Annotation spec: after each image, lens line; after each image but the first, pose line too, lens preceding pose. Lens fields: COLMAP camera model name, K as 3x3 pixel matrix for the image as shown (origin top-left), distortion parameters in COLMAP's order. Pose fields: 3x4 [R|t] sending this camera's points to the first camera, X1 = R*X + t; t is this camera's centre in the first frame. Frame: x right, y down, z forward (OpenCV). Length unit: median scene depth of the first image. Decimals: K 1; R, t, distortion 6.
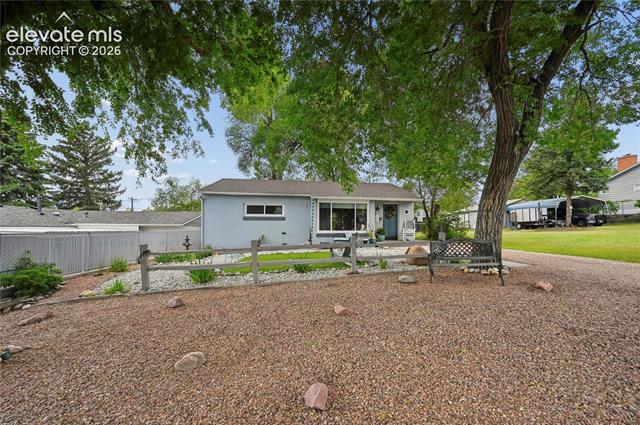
lens RADIAL K [[256.8, 0, 330.1], [0, 256.8, 225.9], [0, 0, 1]] dist [0.001425, -0.001617]
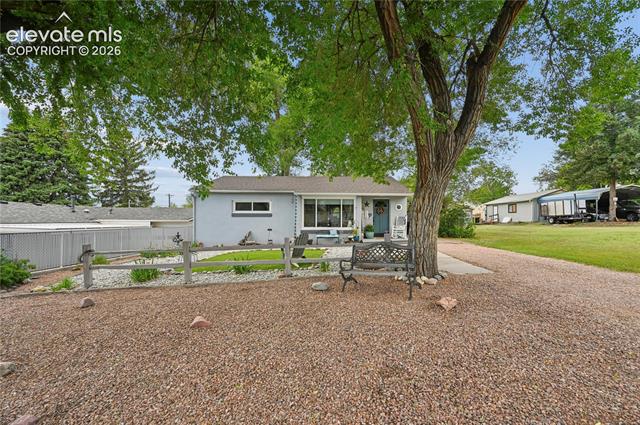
lens RADIAL K [[256.8, 0, 326.1], [0, 256.8, 216.9], [0, 0, 1]] dist [0.001425, -0.001617]
pose [[0.990839, -0.003117, -0.135009, 0.170895], [0.002155, 0.999971, -0.007277, -0.013712], [0.135028, 0.006919, 0.990818, 0.032878]]
